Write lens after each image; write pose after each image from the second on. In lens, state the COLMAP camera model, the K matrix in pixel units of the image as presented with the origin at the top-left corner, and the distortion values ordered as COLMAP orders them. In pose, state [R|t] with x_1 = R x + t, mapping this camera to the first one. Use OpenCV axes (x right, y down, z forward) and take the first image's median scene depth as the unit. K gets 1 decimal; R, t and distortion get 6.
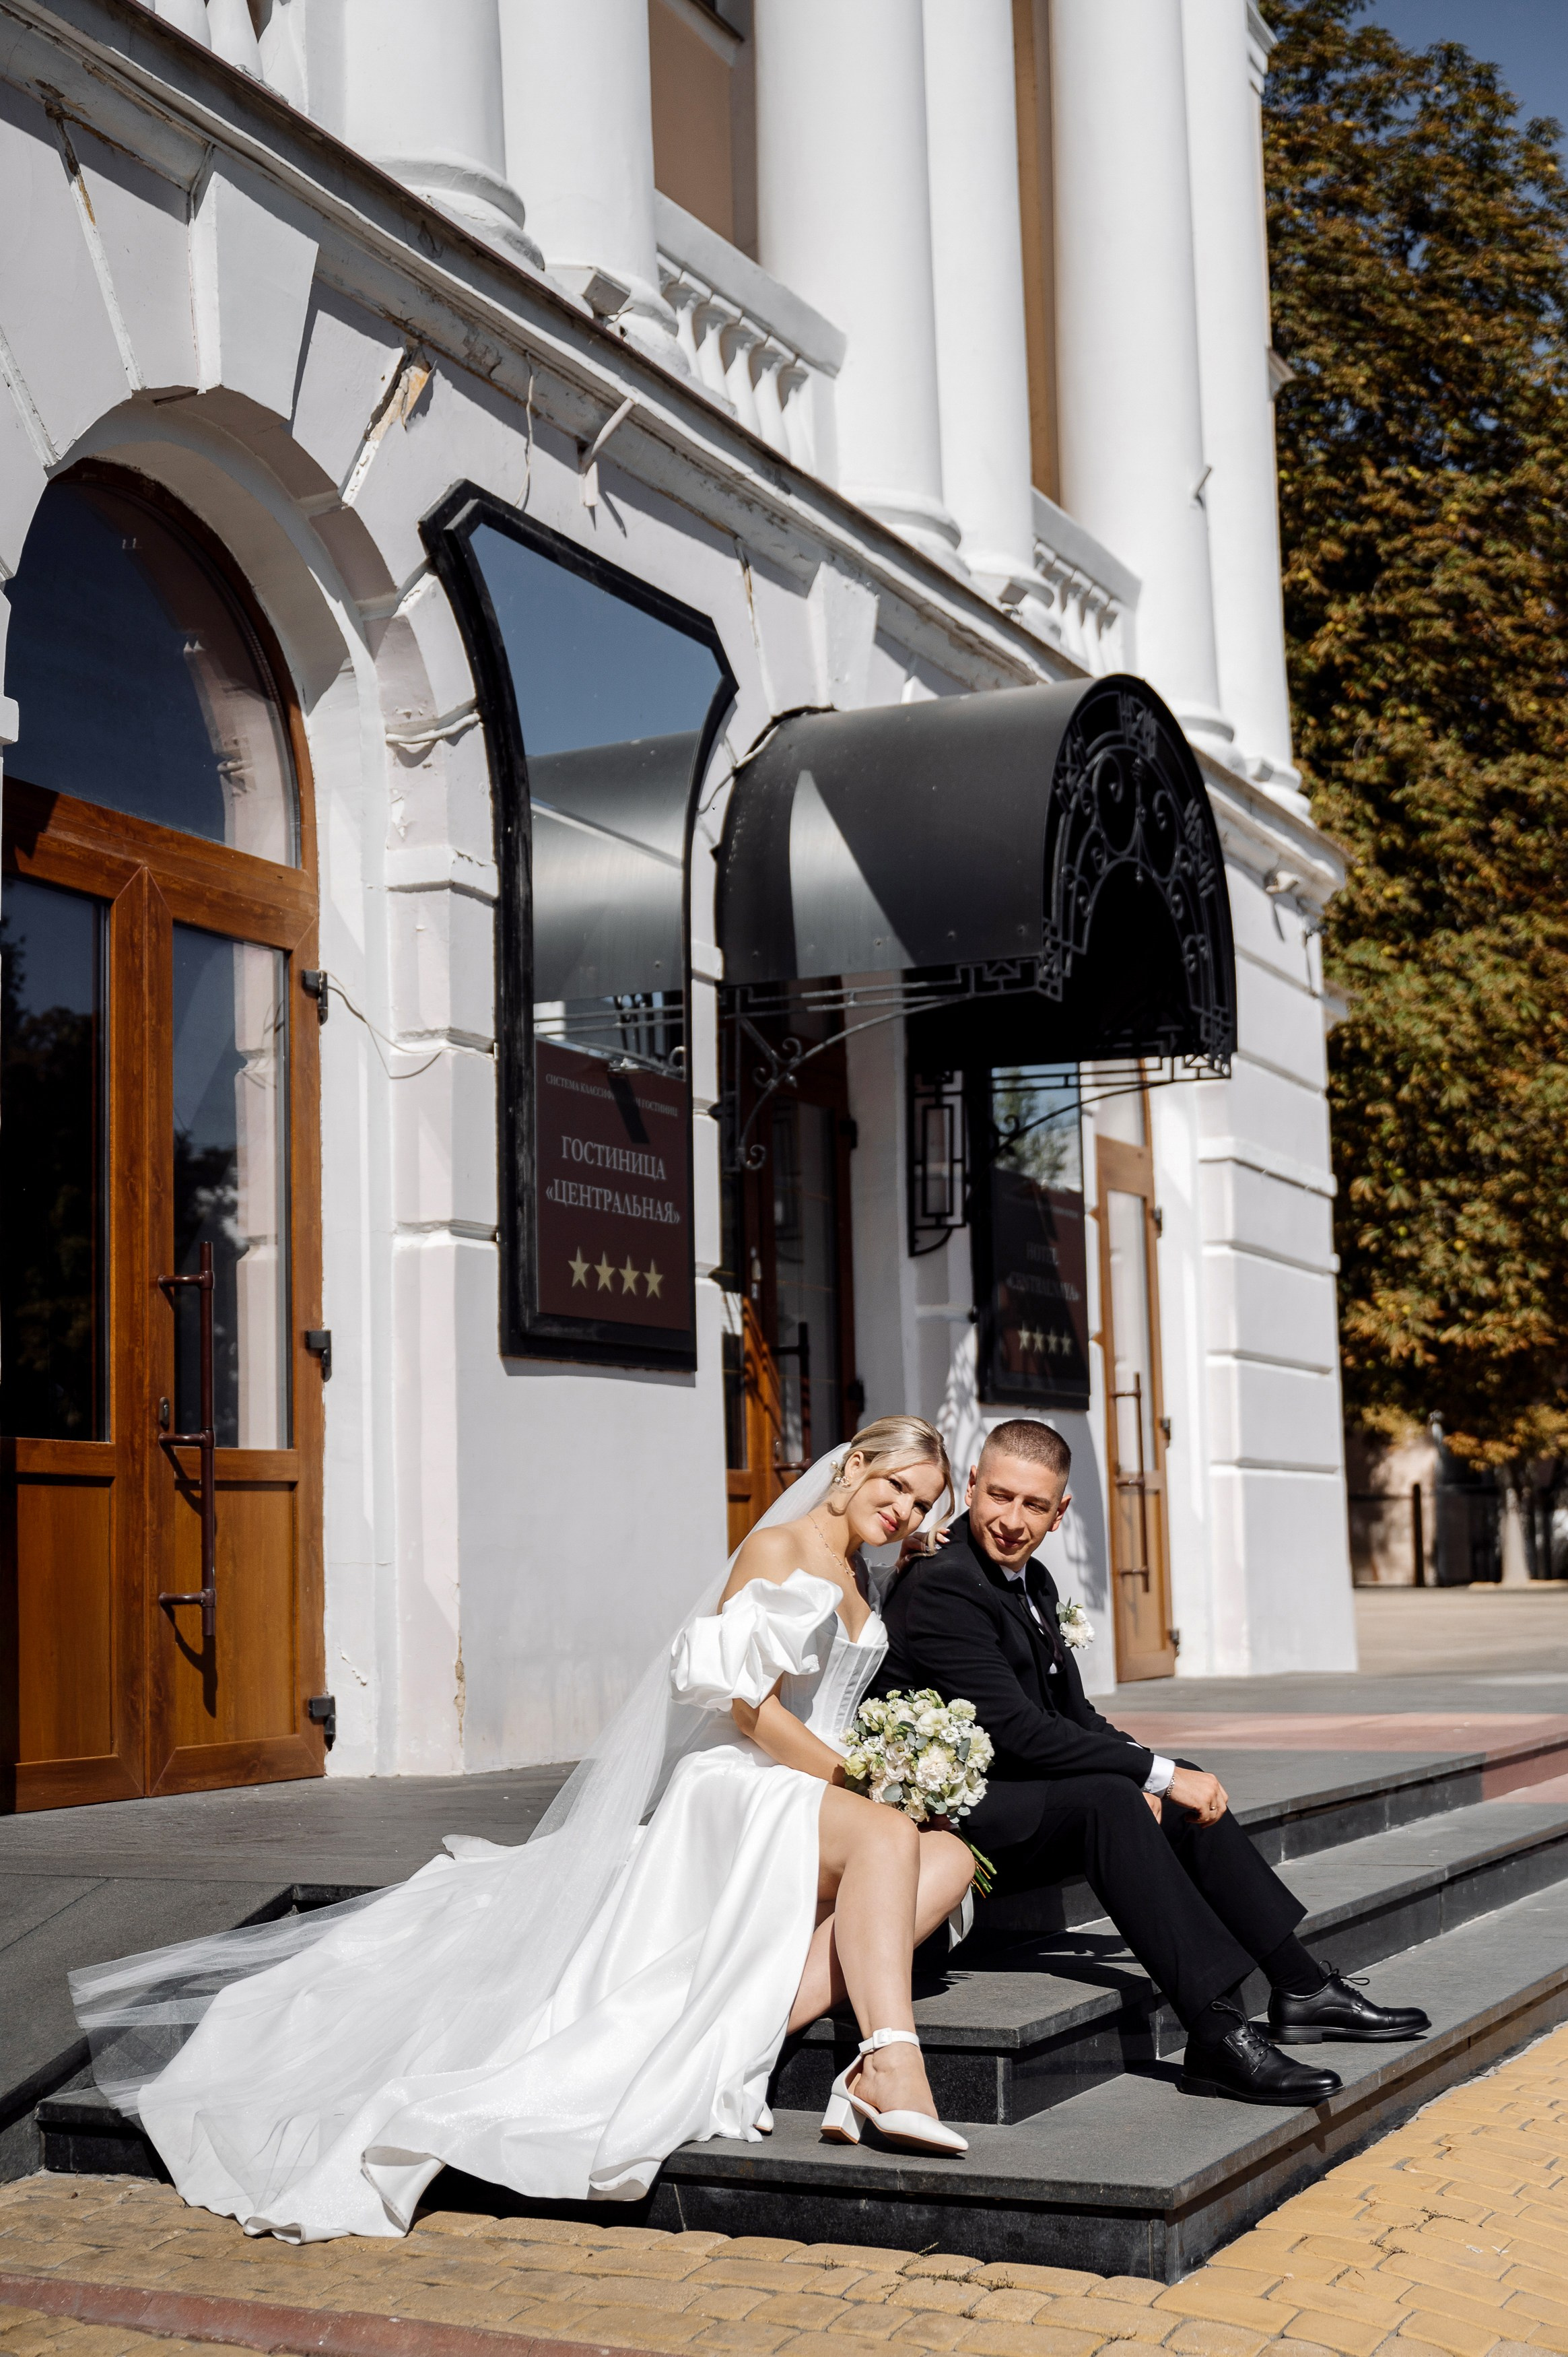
lens RADIAL K [[3291.7, 0, 784.0], [0, 3291.7, 1178.5], [0, 0, 1]] dist [0.007451, 0.011475]
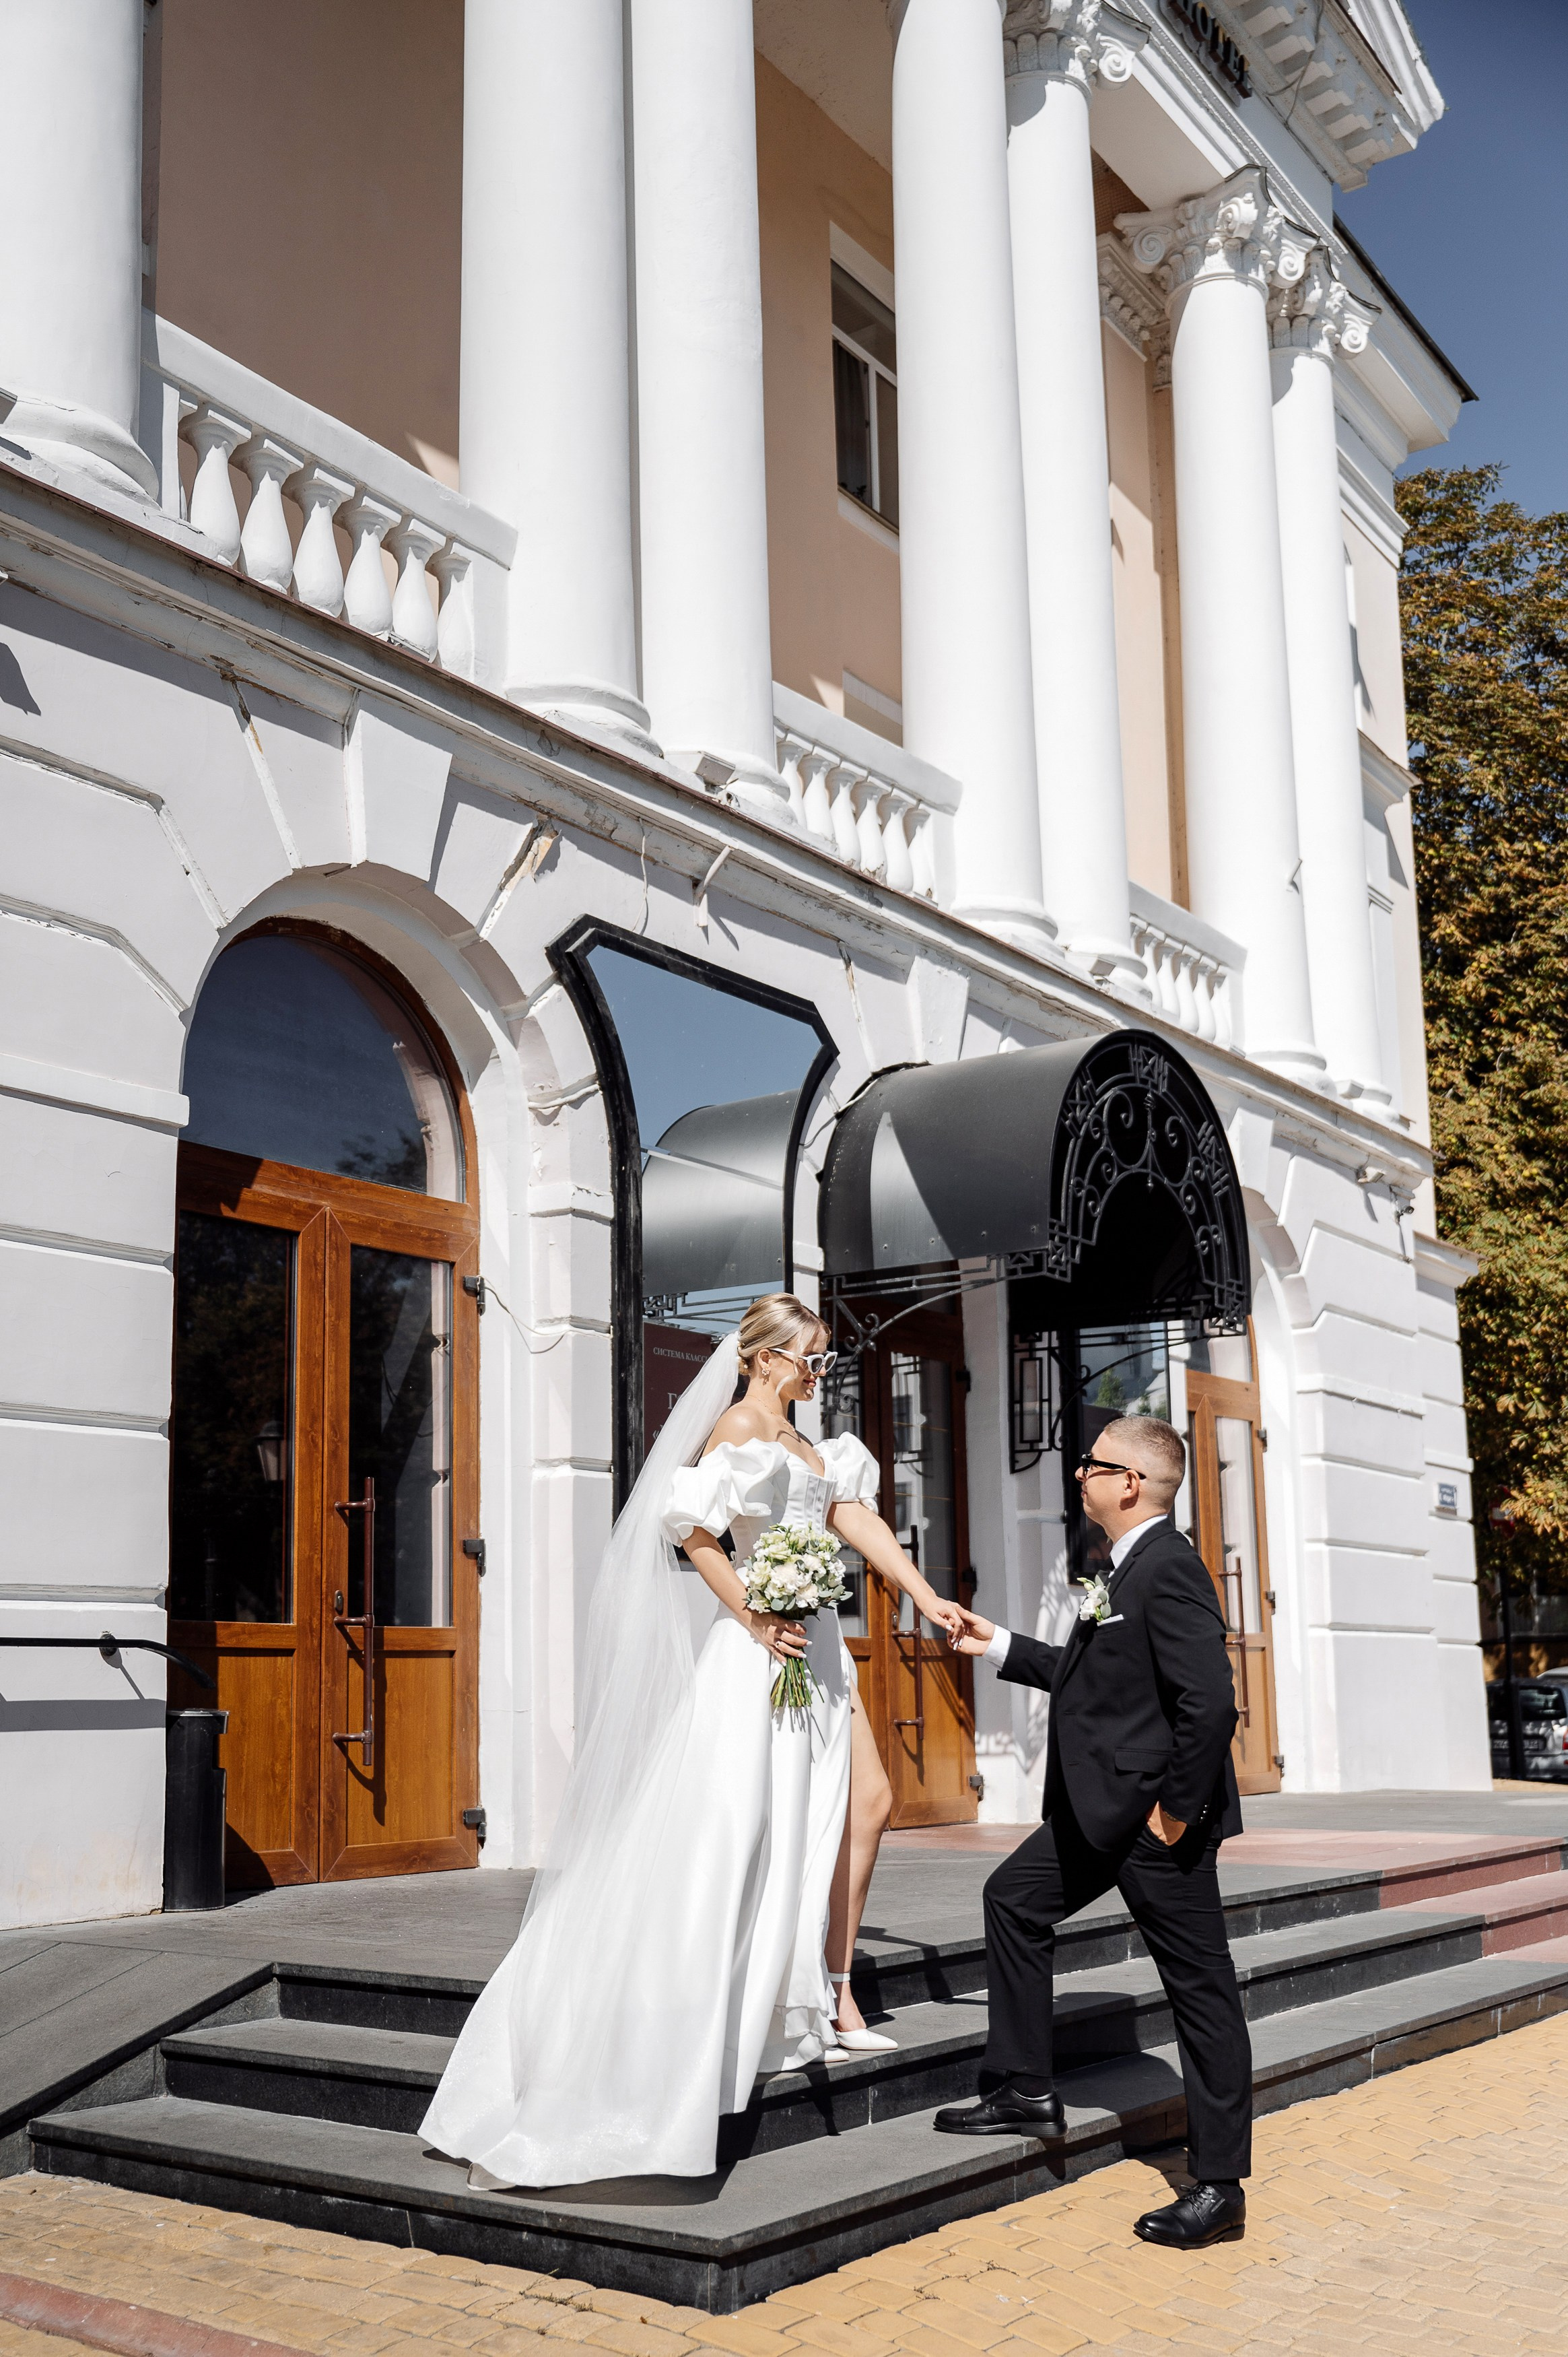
lens RADIAL K [[2422.6, 0, 700.0], [0, 2422.6, 1327.1], [0, 0, 1]] dist [0.000862, 0.029978]
pose [[0.979465, -0.019325, -0.200688, 0.130534], [0.013784, 0.999485, -0.028972, -0.009793], [0.201145, 0.025611, 0.979227, 0.025558]]
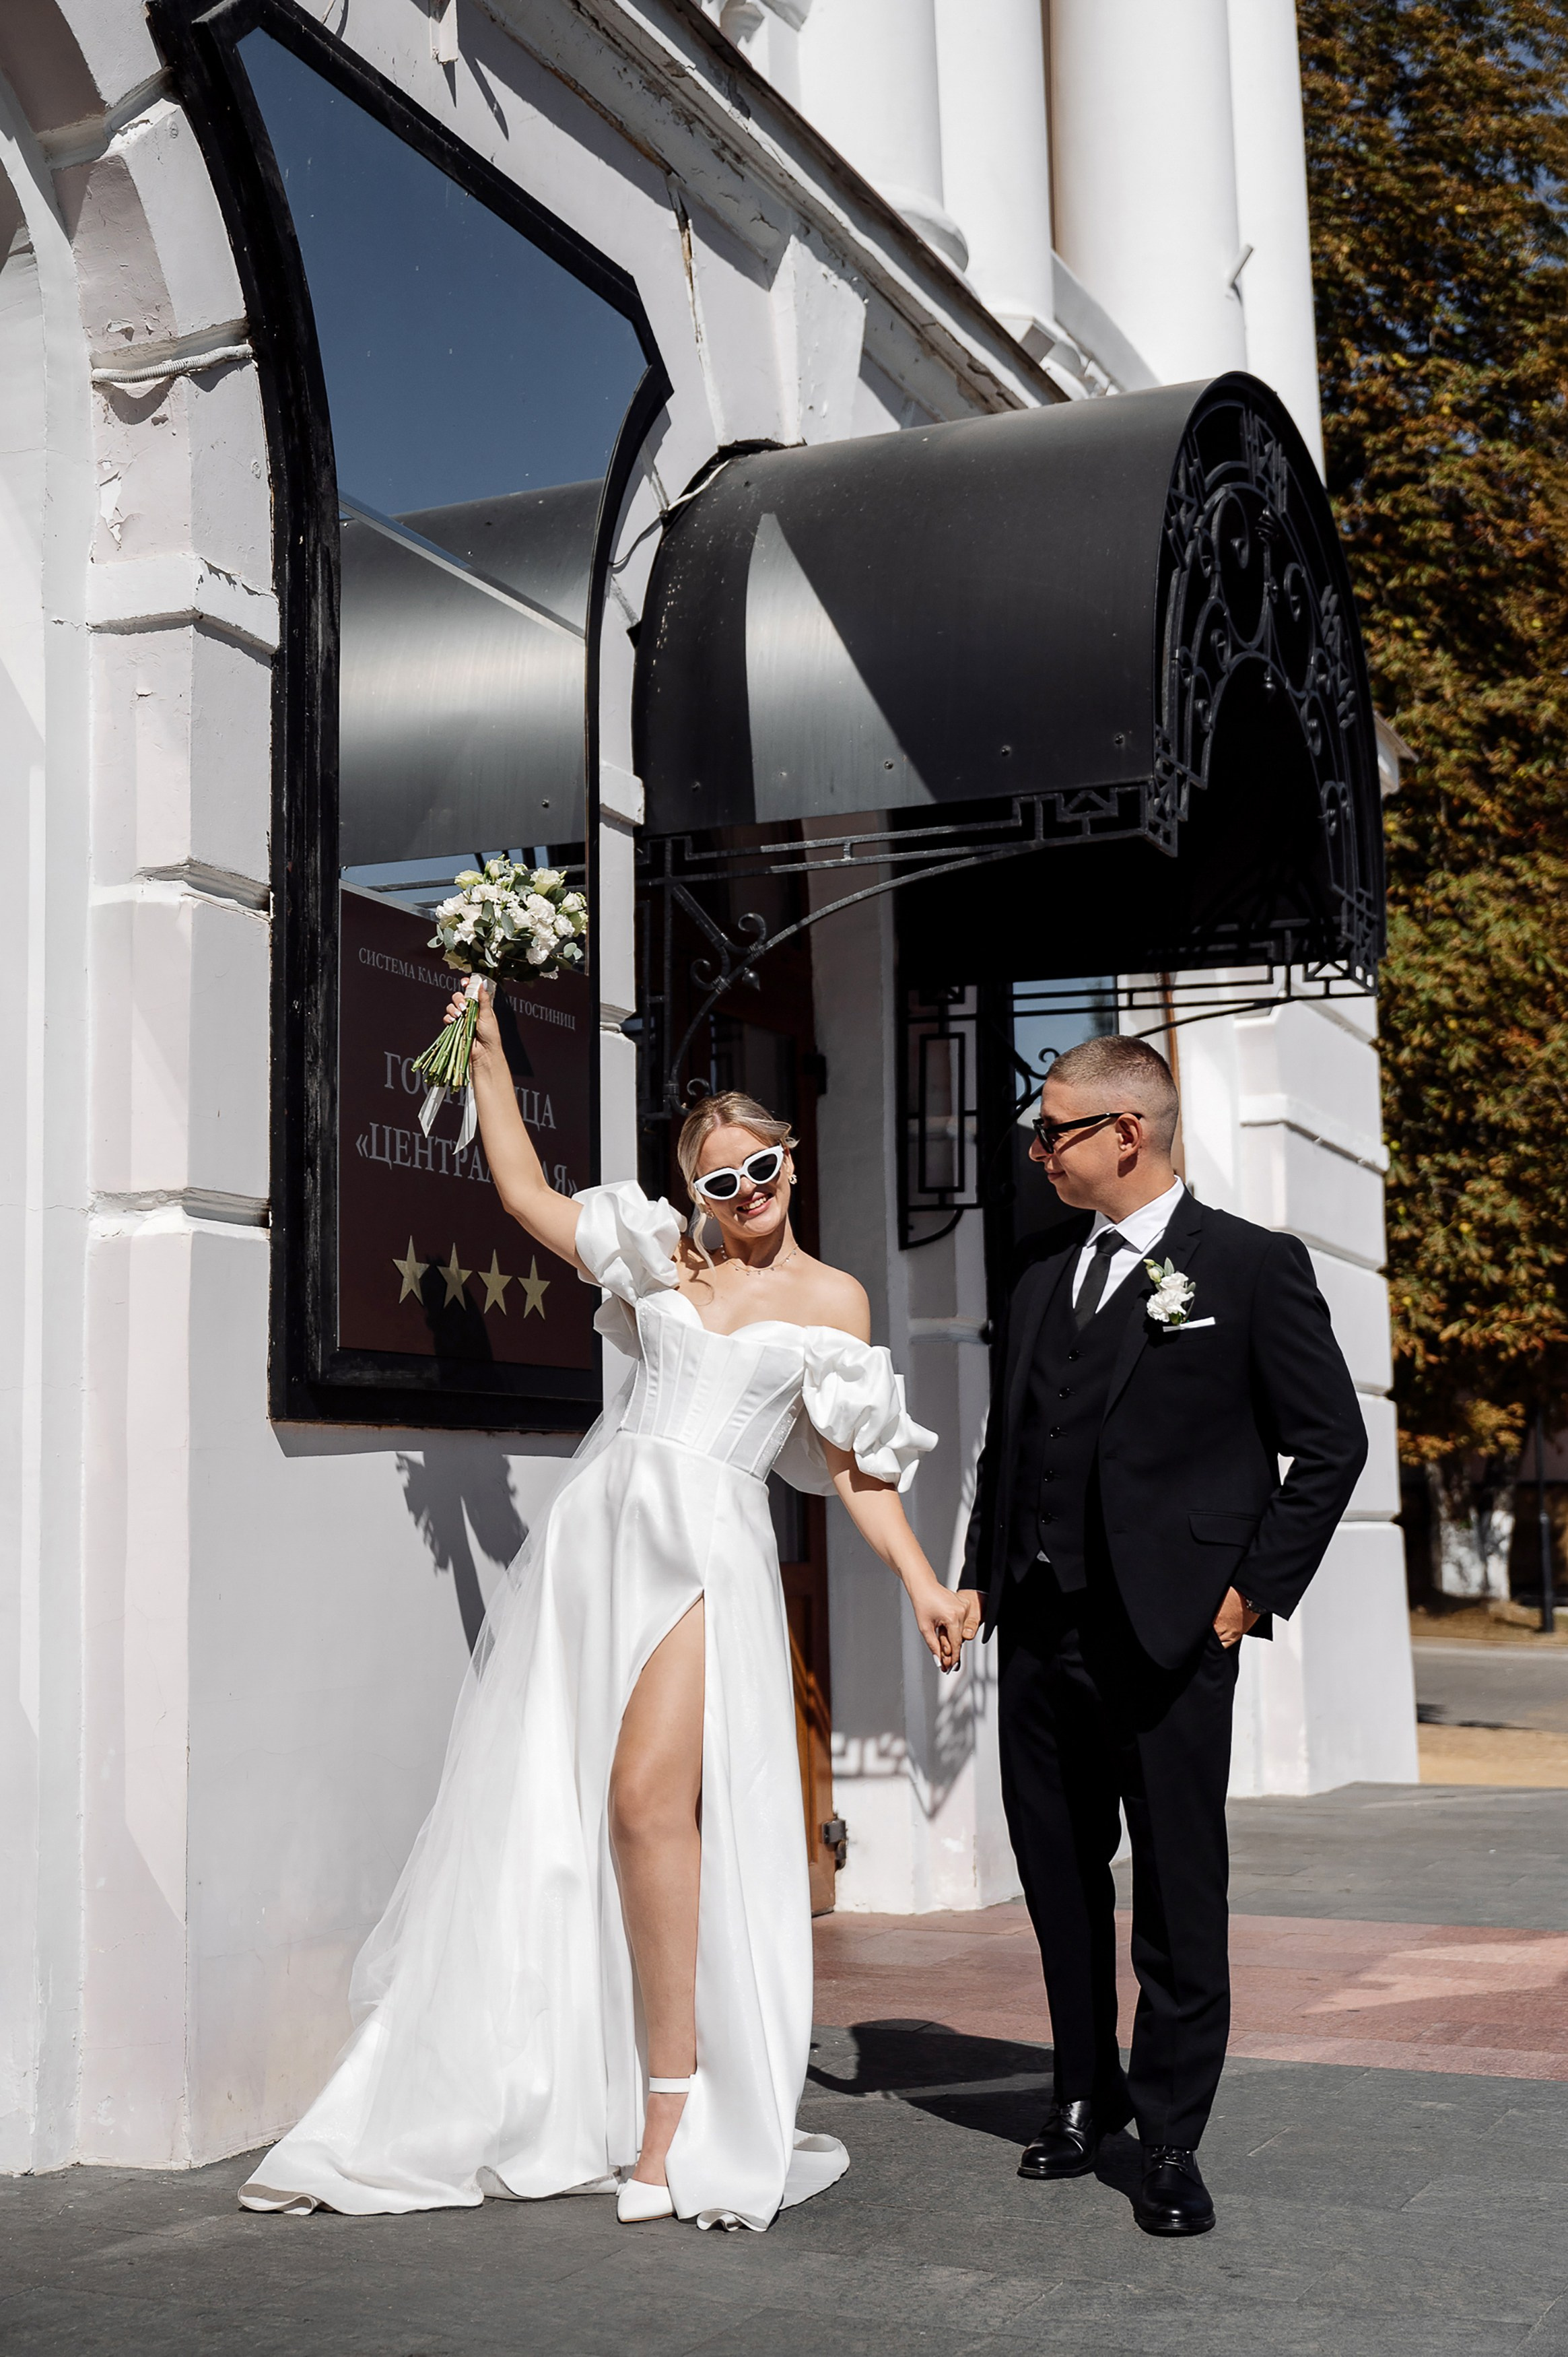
lens RADIAL K [[3138.6, 0, 623.5], [0, 3138.6, 1085.0], [0, 0, 1]] dist [-0.005285, 0.033001]
pose [[0.999878, 0.008280, -0.013218, -0.014388], [-0.008579, 0.999704, -0.022754, 0.005310], [0.013026, 0.022865, 0.999654, 0.382596]]
